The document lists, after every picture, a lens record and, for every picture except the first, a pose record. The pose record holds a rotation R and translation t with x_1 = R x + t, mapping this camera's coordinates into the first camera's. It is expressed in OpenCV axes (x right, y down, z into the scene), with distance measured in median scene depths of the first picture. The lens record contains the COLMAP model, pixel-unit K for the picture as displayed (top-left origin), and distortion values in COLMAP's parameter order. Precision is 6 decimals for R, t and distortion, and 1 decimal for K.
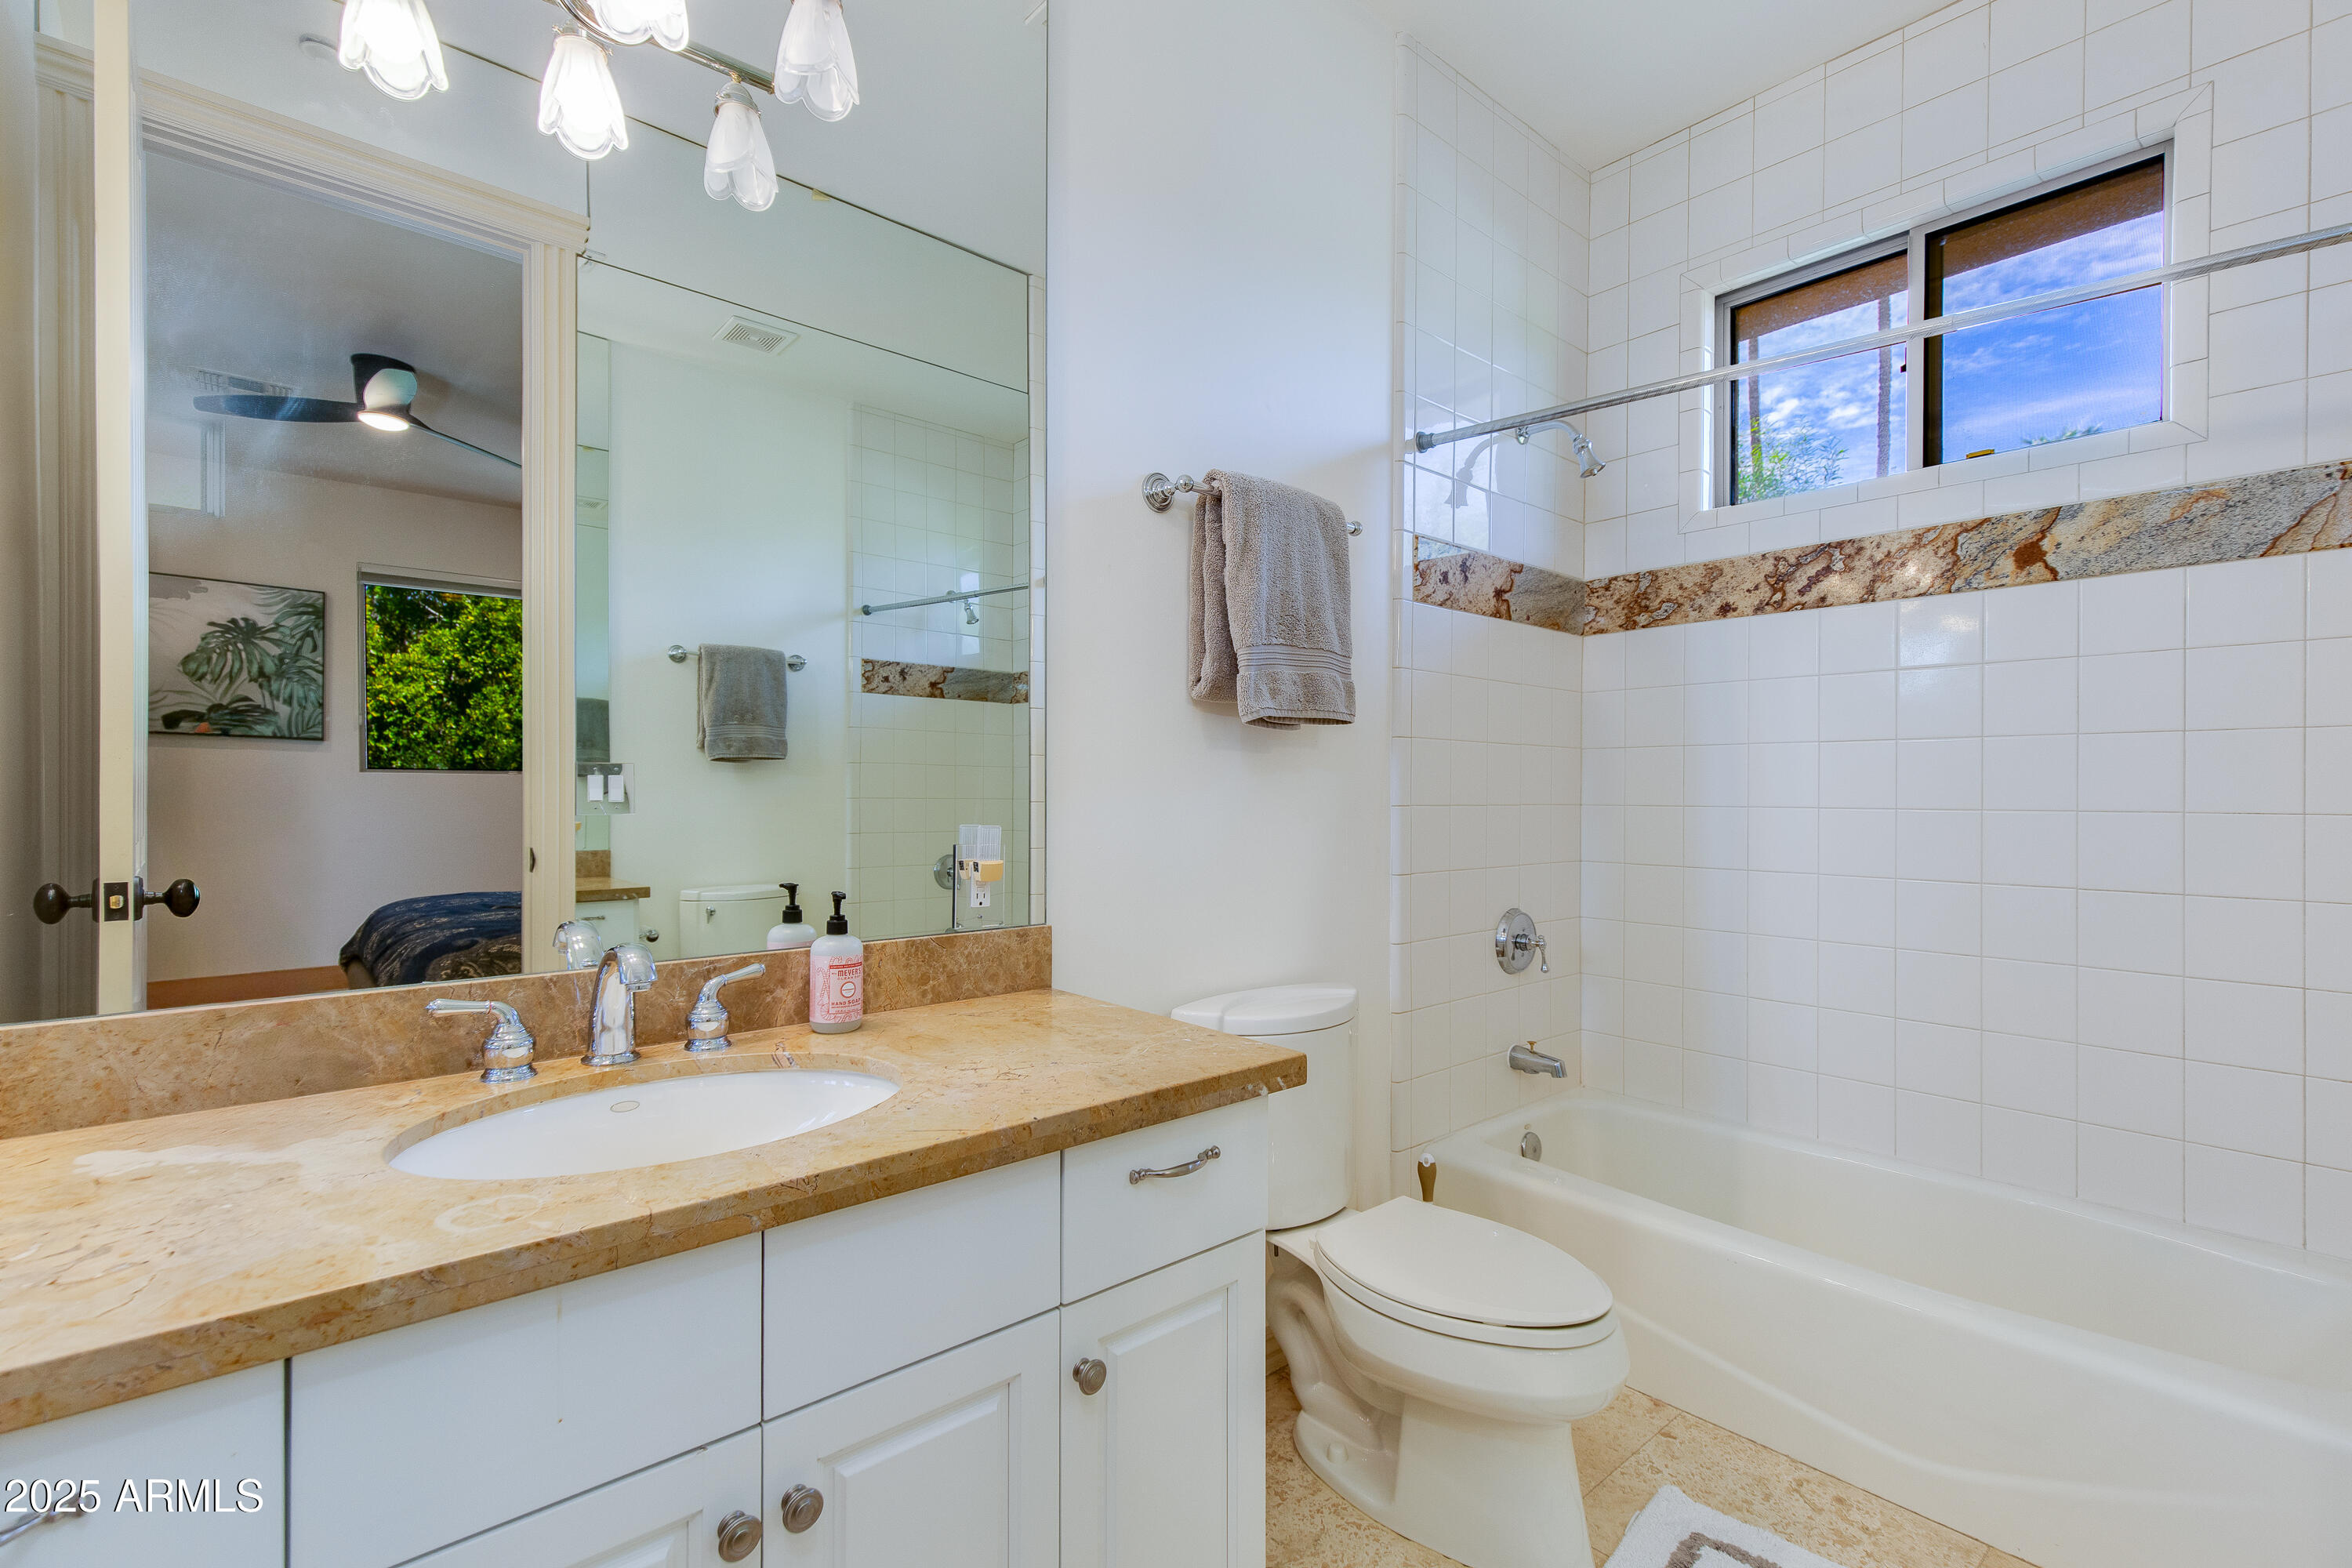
lens RADIAL K [[1075.4, 0, 1176.0], [0, 1075.4, 784.0], [0, 0, 1]] dist [0.000679, 0.000383]
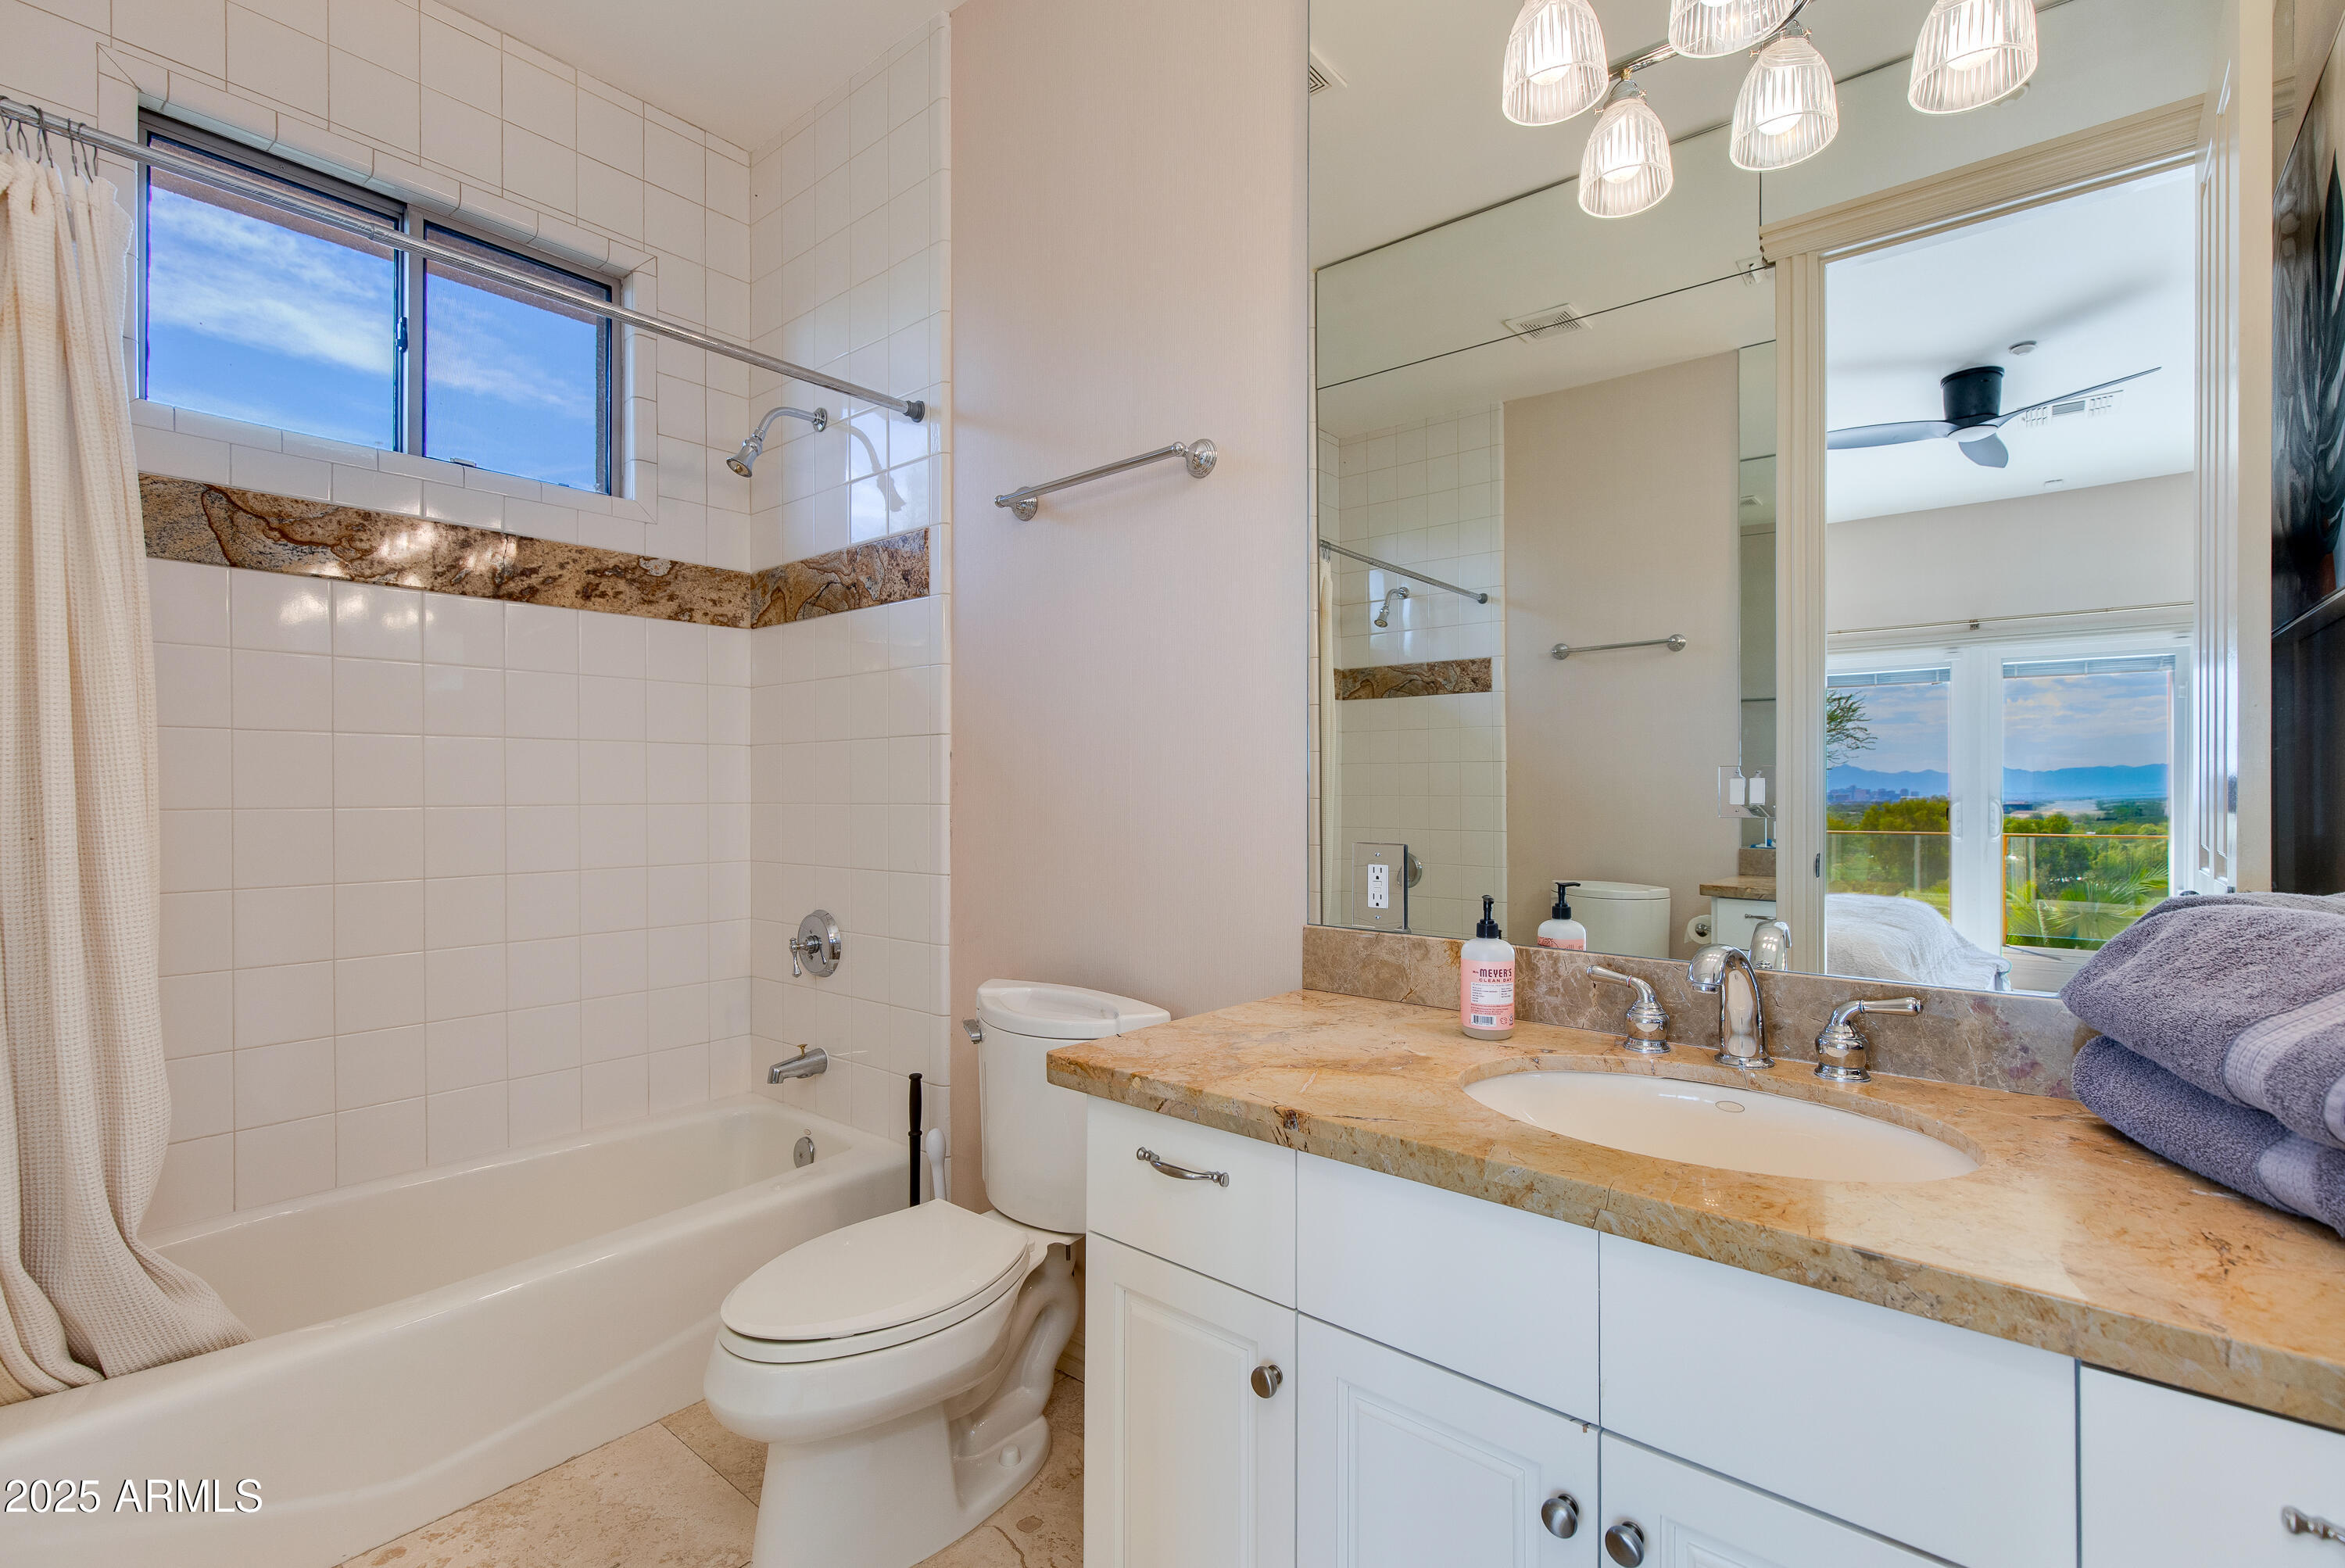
lens RADIAL K [[1042.6, 0, 1172.5], [0, 1042.6, 784.0], [0, 0, 1]] dist [0.000818, 0.000048]
pose [[0.171959, -0.005833, -0.985087, 0.798765], [0.000588, 0.999983, -0.005818, 0.005370], [0.985104, 0.000422, 0.171960, 0.695420]]
